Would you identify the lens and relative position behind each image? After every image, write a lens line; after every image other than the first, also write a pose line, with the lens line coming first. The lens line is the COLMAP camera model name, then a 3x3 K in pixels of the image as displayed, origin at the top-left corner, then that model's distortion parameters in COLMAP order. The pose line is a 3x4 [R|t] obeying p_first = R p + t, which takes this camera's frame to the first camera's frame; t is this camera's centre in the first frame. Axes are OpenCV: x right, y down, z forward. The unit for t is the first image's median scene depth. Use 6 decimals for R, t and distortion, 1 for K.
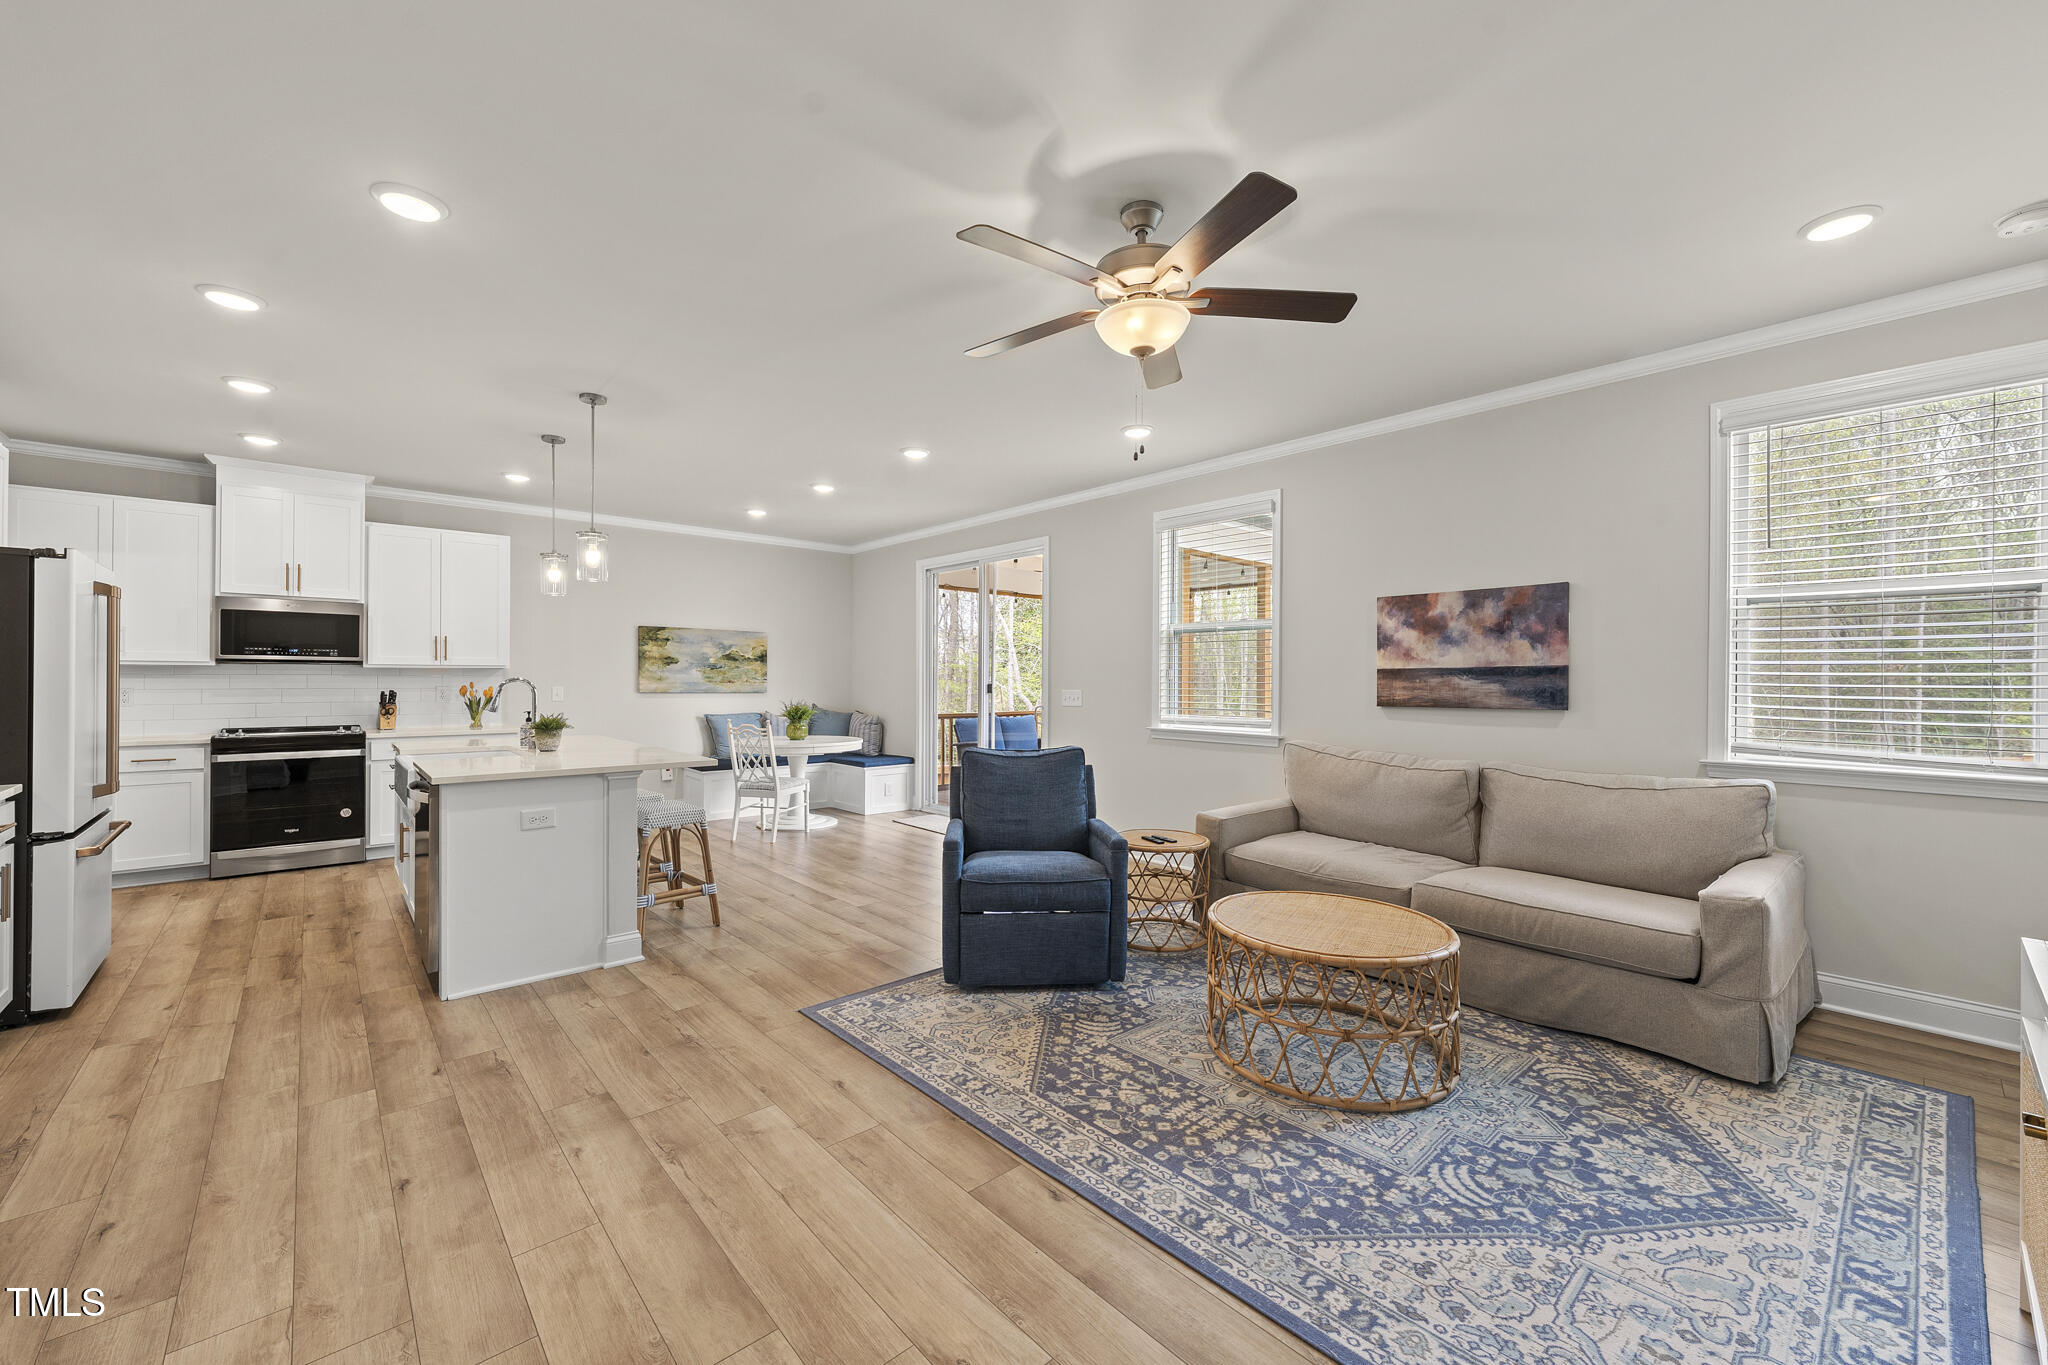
lens RADIAL K [[797.1, 0, 1030.9], [0, 797.1, 680.3], [0, 0, 1]] dist [-0.000783, -0.000301]
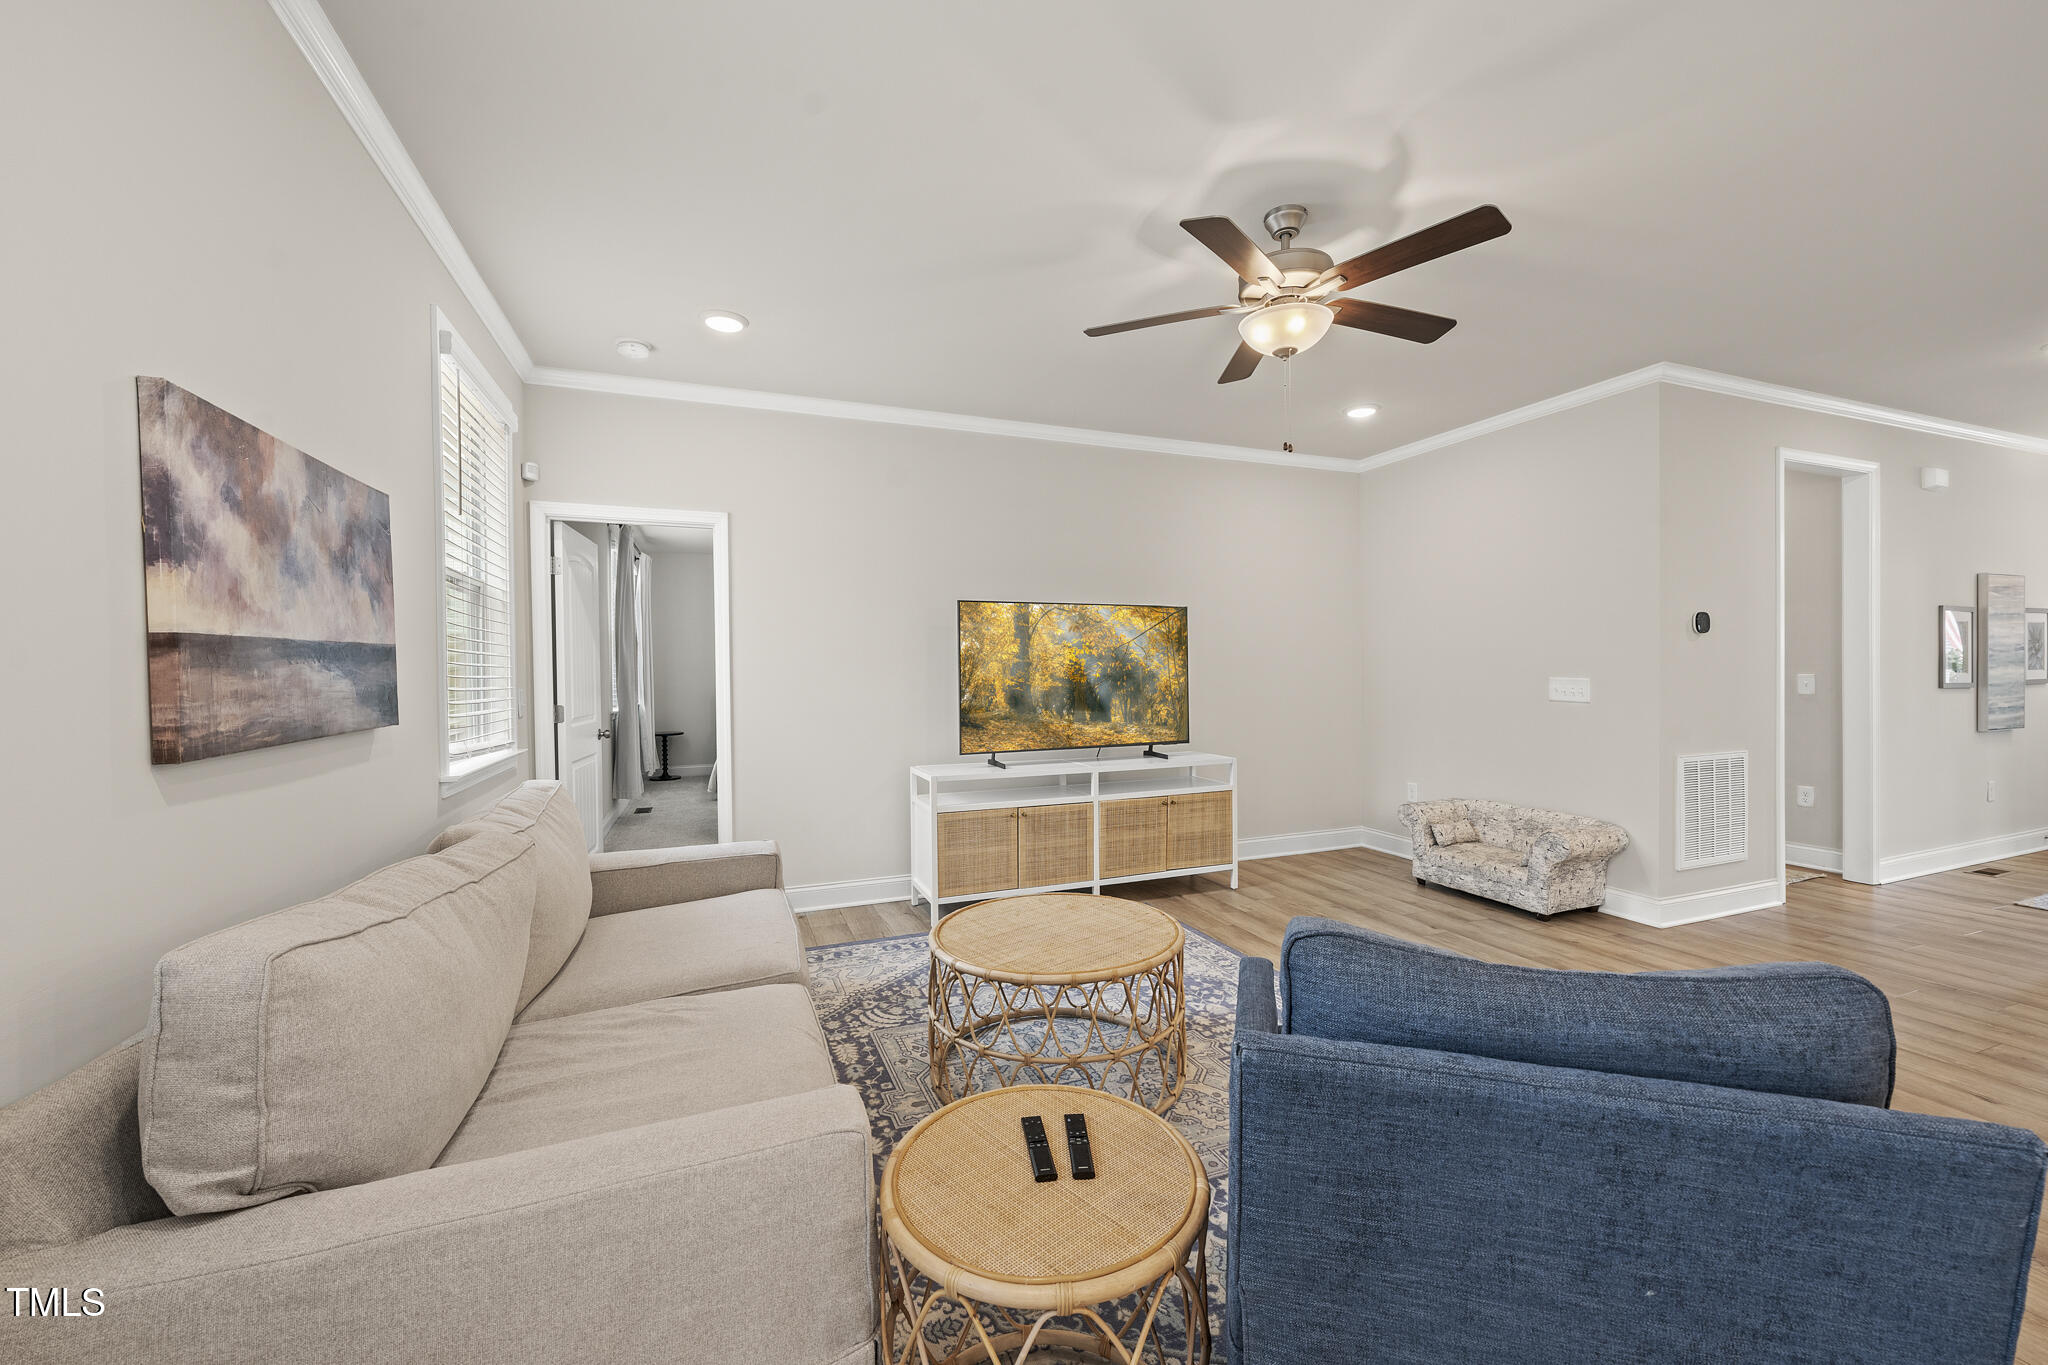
lens RADIAL K [[797.1, 0, 1027.6], [0, 797.1, 678.1], [0, 0, 1]] dist [-0.000783, -0.000301]
pose [[-0.936043, 0.000155, 0.351887, 0.053063], [0.004994, 0.999905, 0.012844, -0.000089], [-0.351851, 0.013780, -0.935954, 1.260239]]
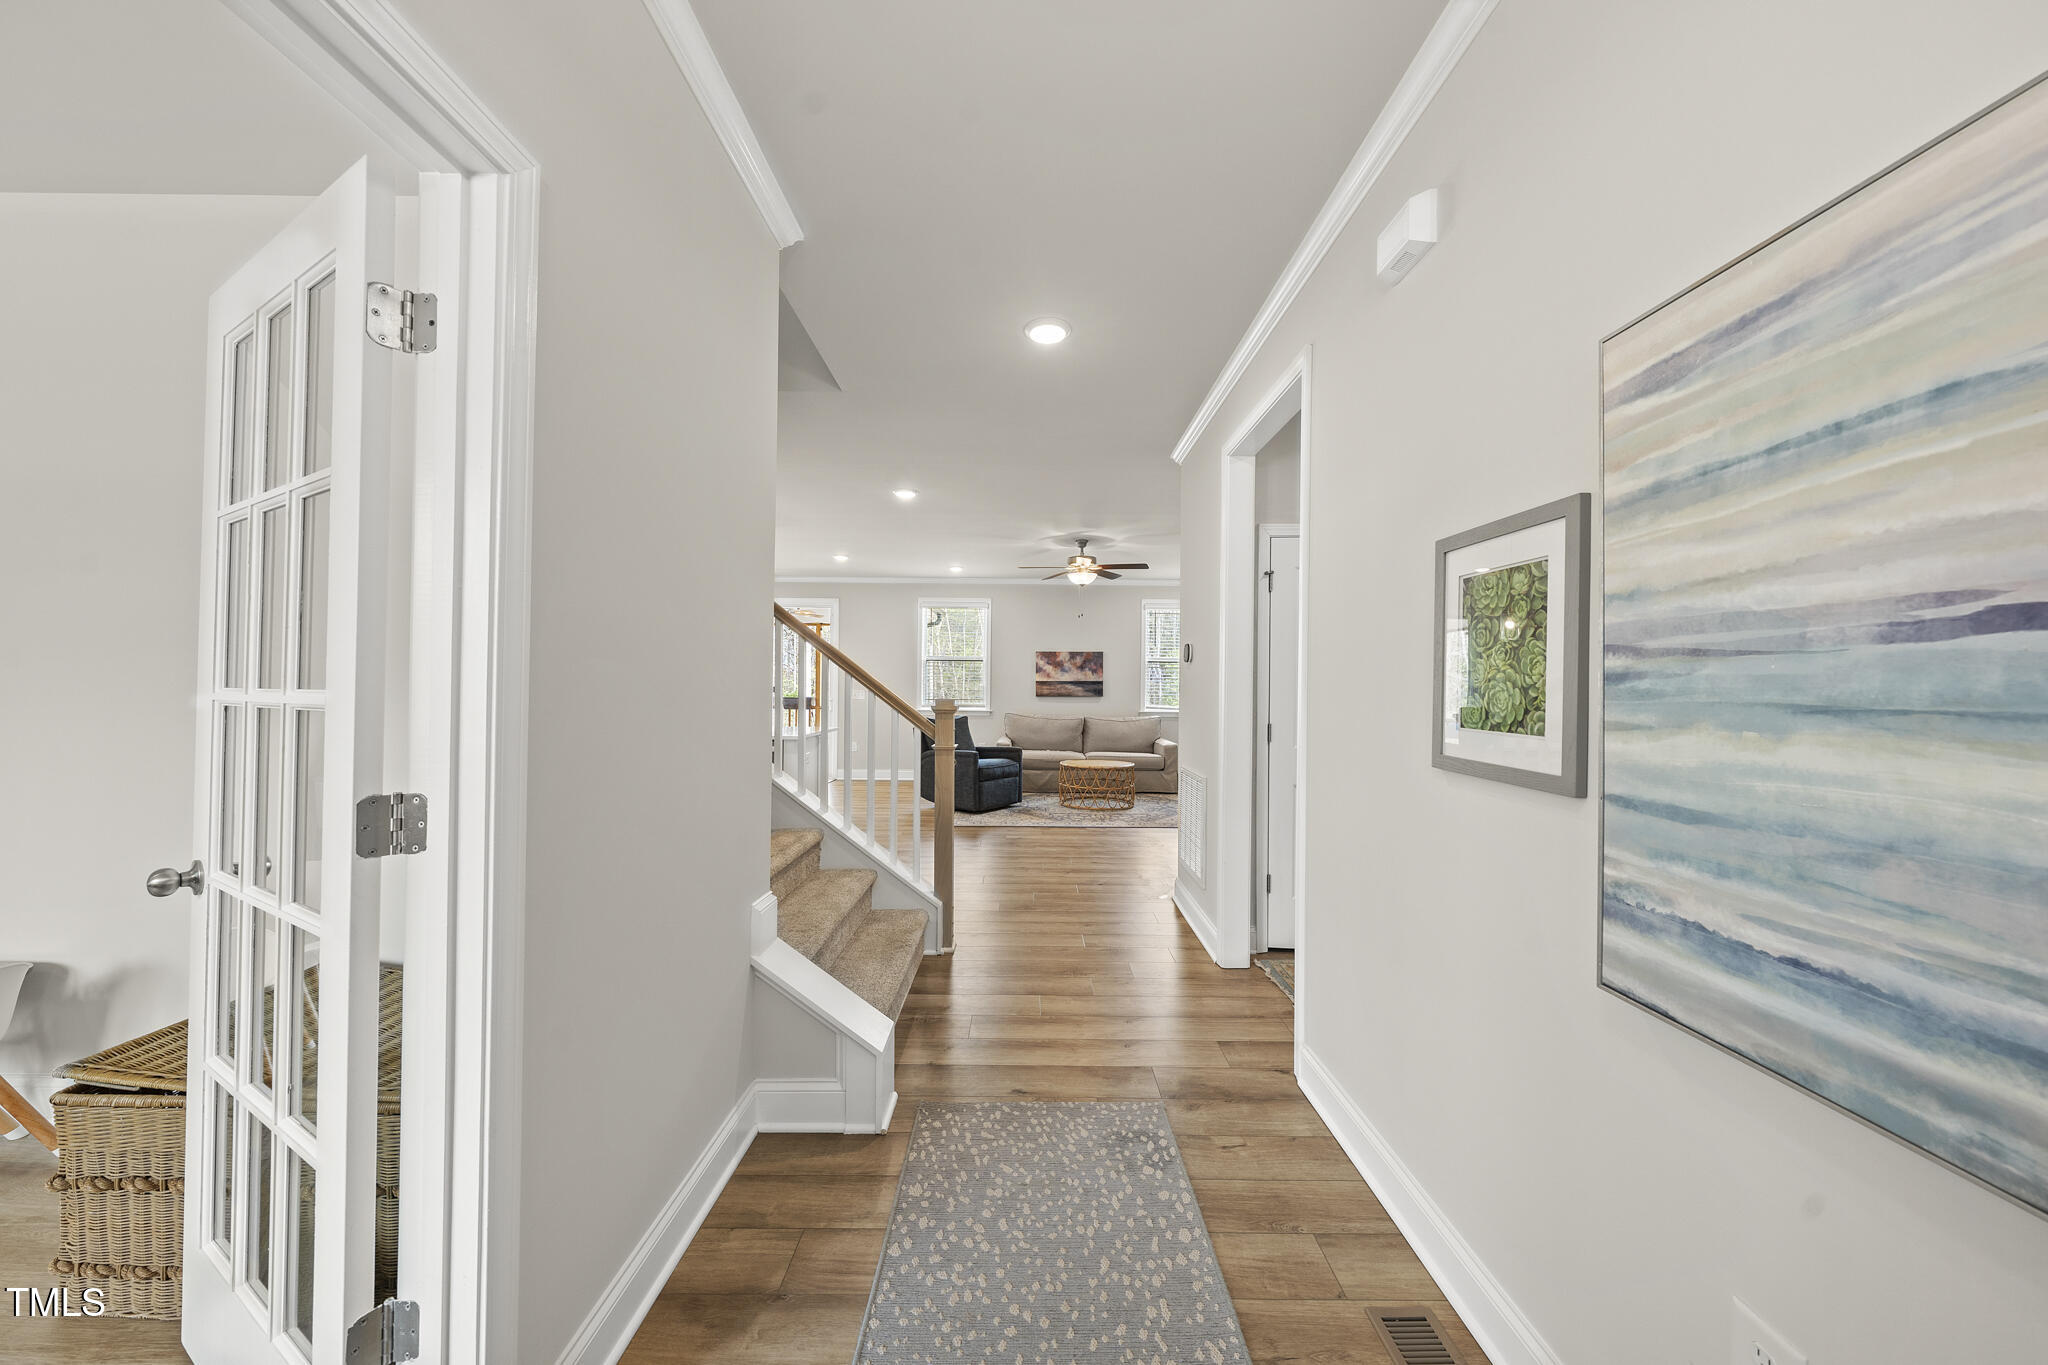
lens RADIAL K [[690.8, 0, 1021.7], [0, 690.8, 677.3], [0, 0, 1]] dist [0.000824, -0.000124]
pose [[0.676410, 0.007819, 0.736483, -1.250055], [-0.004422, 0.999969, -0.006555, -0.012511], [-0.736512, 0.001177, 0.676424, -0.429906]]
